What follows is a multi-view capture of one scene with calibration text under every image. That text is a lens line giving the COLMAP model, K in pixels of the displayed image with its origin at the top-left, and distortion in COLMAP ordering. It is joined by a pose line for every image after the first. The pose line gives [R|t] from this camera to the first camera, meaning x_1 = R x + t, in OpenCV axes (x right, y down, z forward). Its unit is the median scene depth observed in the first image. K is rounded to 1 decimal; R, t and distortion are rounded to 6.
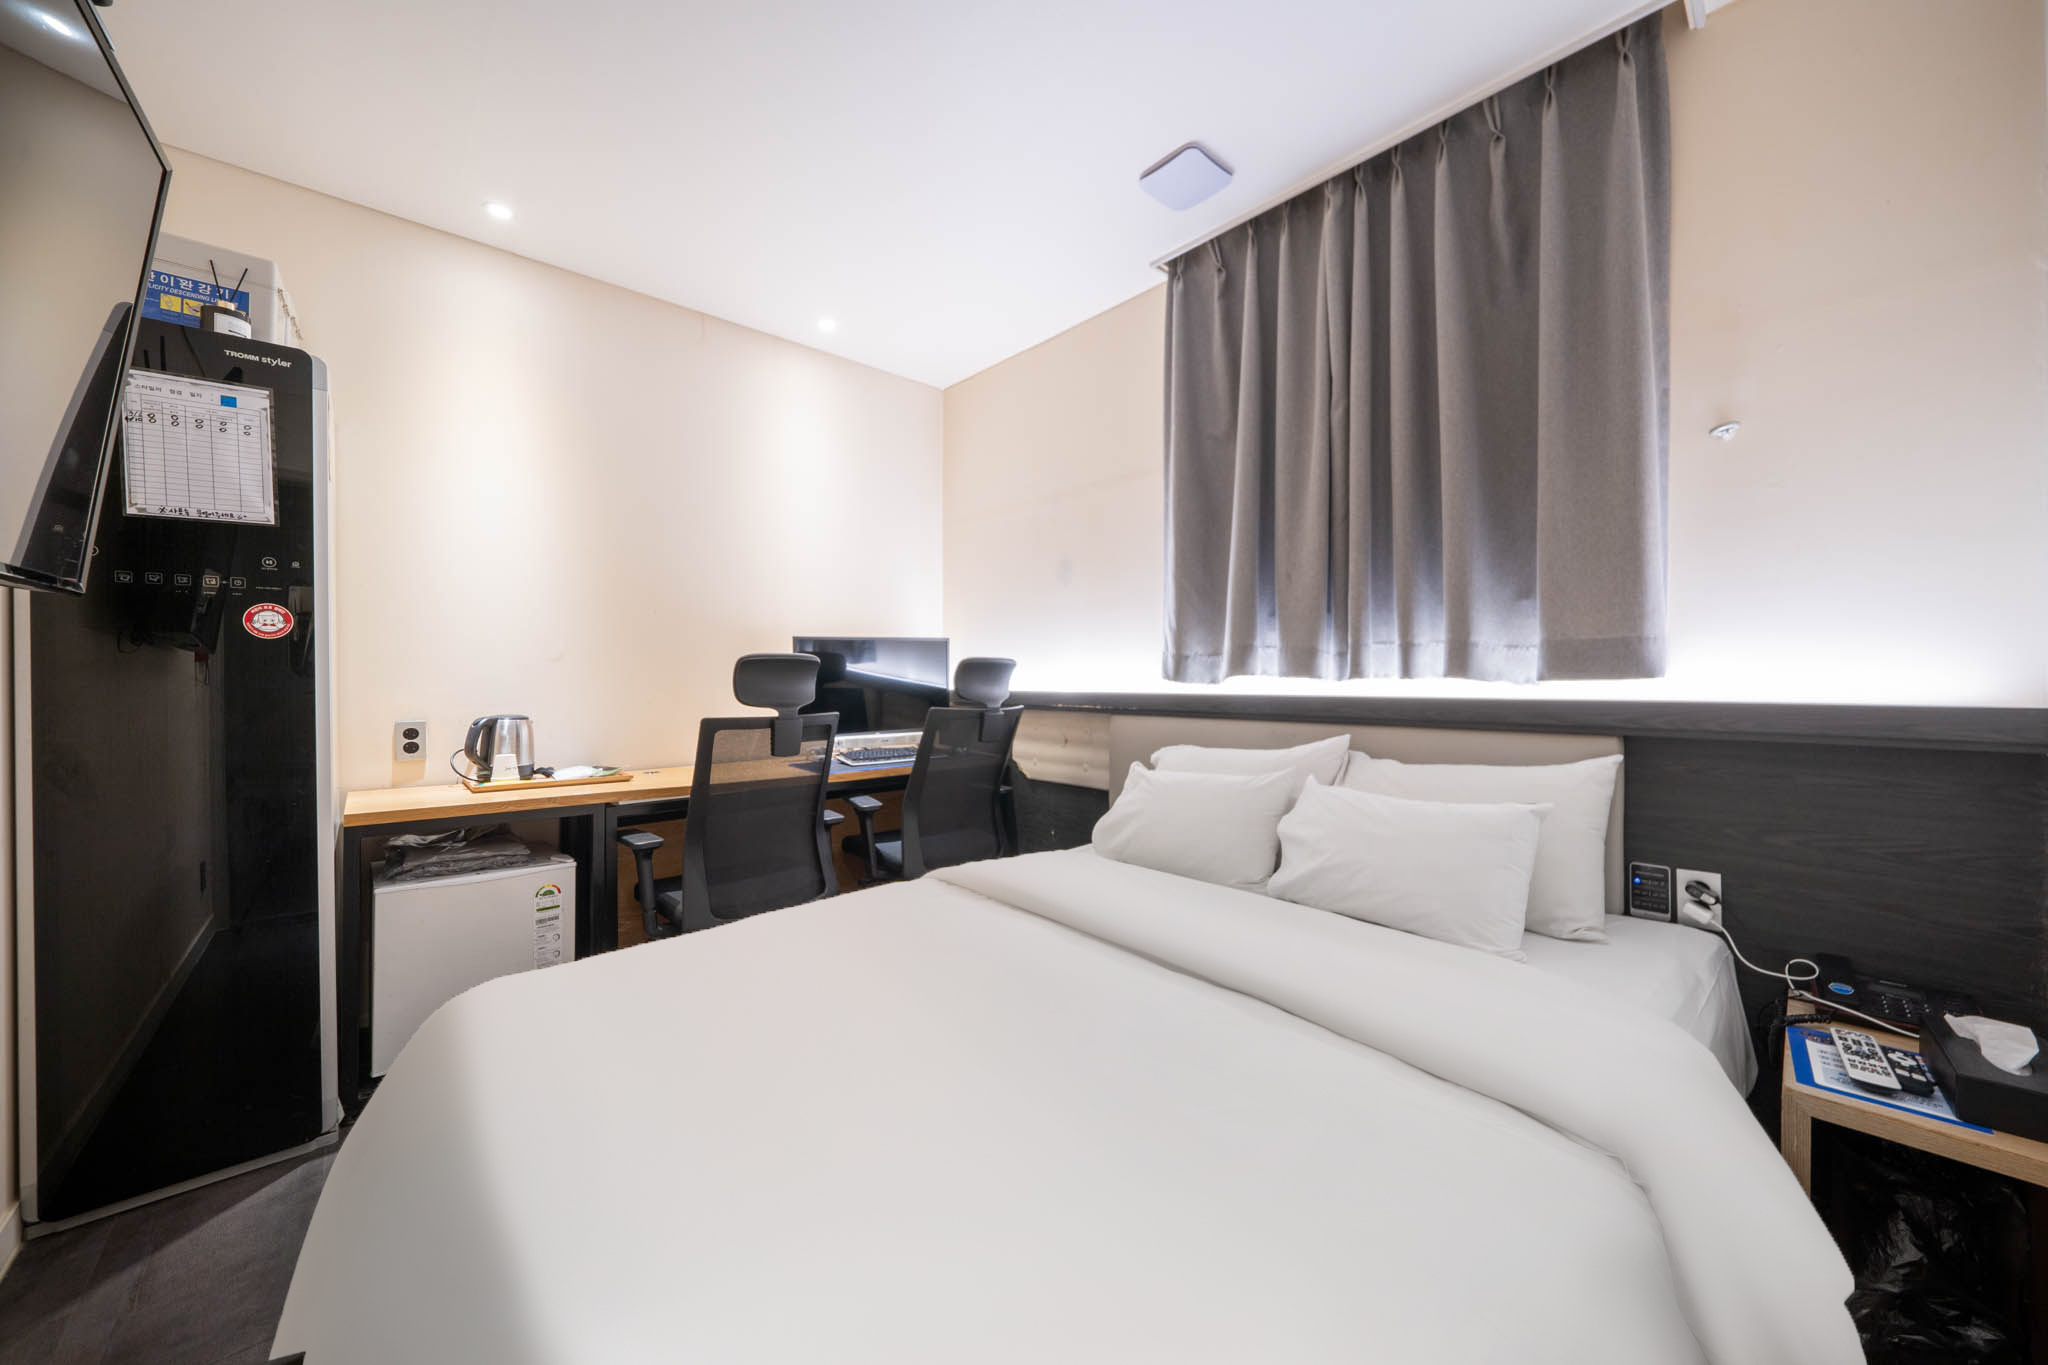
lens RADIAL K [[732.1, 0, 1033.9], [0, 732.1, 686.0], [0, 0, 1]] dist [-0.000812, -0.000062]
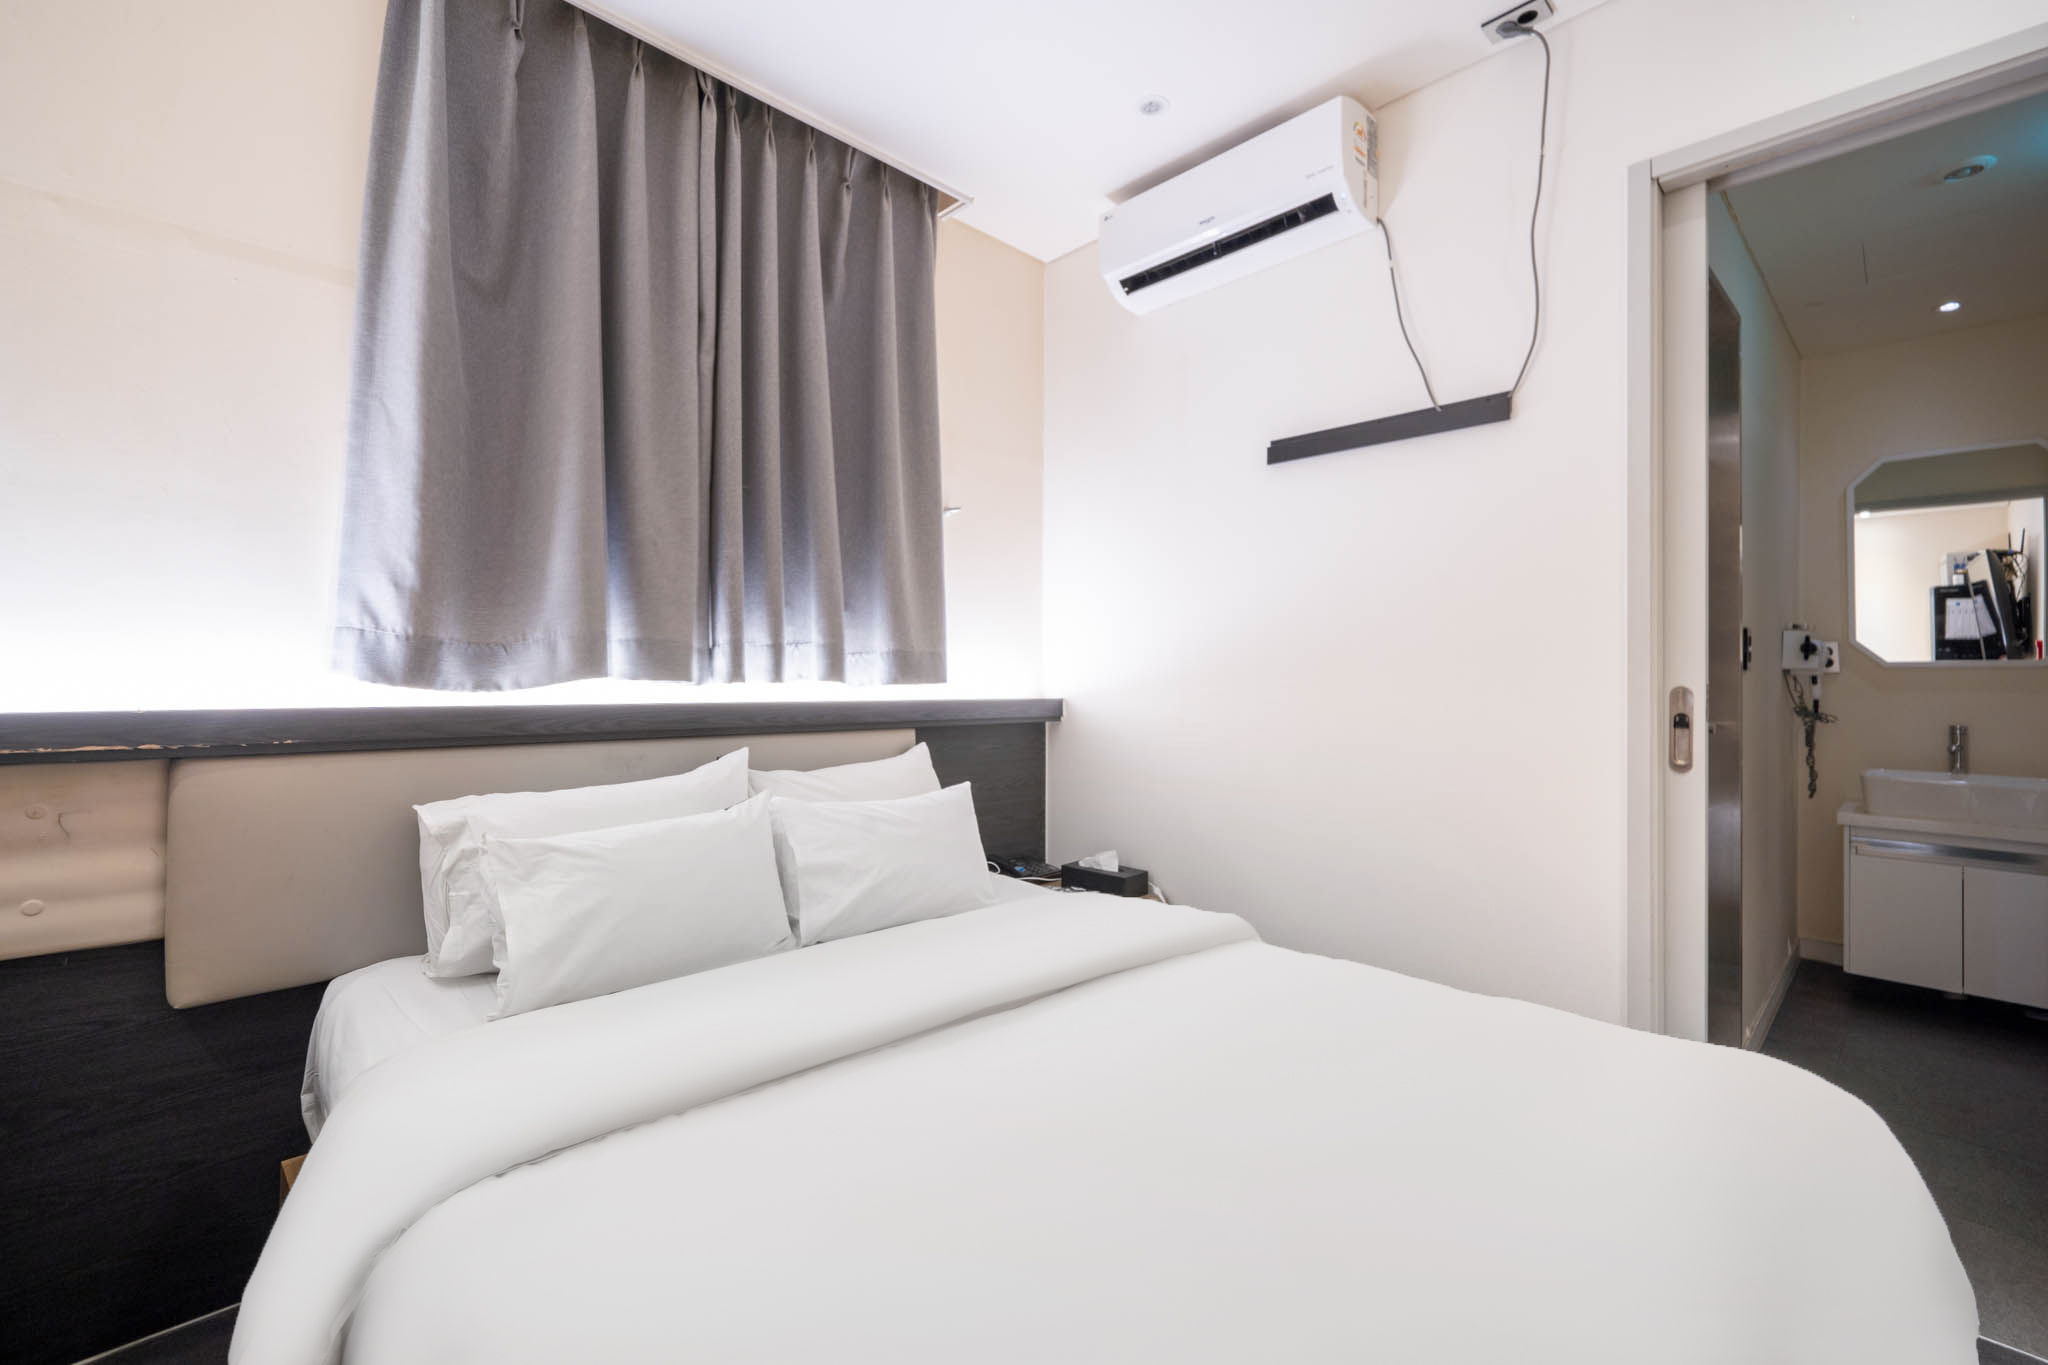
lens RADIAL K [[892.8, 0, 1028.7], [0, 892.8, 677.2], [0, 0, 1]] dist [0.000483, 0.000077]
pose [[-0.046397, 0.006408, 0.998903, -0.641087], [0.005877, 0.999964, -0.006142, -0.008349], [-0.998906, 0.005586, -0.046433, 0.727376]]
